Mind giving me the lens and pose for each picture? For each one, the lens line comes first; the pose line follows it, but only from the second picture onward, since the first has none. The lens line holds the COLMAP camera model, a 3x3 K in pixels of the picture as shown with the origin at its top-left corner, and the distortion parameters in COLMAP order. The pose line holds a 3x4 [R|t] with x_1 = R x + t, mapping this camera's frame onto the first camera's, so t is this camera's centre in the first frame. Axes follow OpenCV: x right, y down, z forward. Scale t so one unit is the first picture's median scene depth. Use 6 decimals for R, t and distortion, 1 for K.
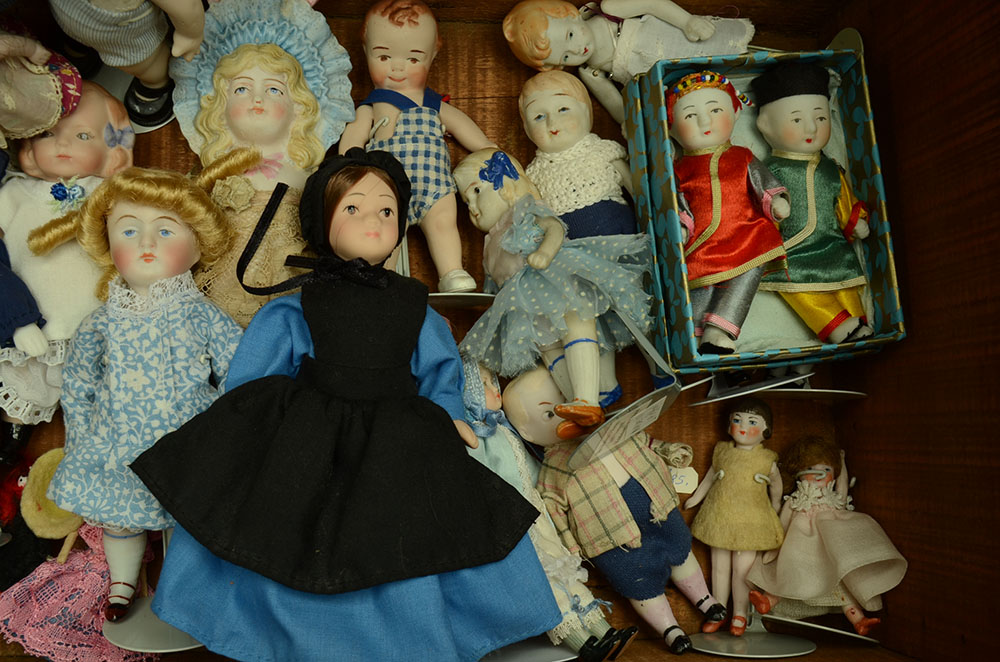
lens RADIAL K [[1138.2, 0, 500.0], [0, 1138.2, 330.8], [0, 0, 1]] dist [-0.002414, 0.000000]
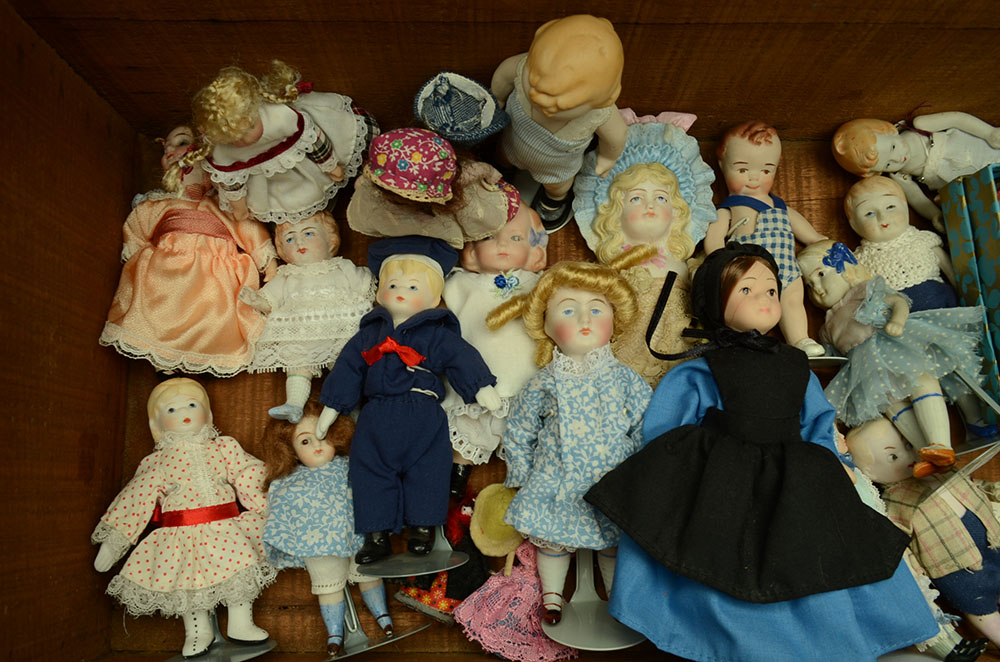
lens RADIAL K [[936.1, 0, 500.0], [0, 936.1, 331.2], [0, 0, 1]] dist [0.004962, 0.000000]
pose [[0.994031, -0.015322, -0.108013, -0.273894], [0.007623, 0.997424, -0.071328, 0.008394], [0.108828, 0.070079, 0.991587, -0.041074]]
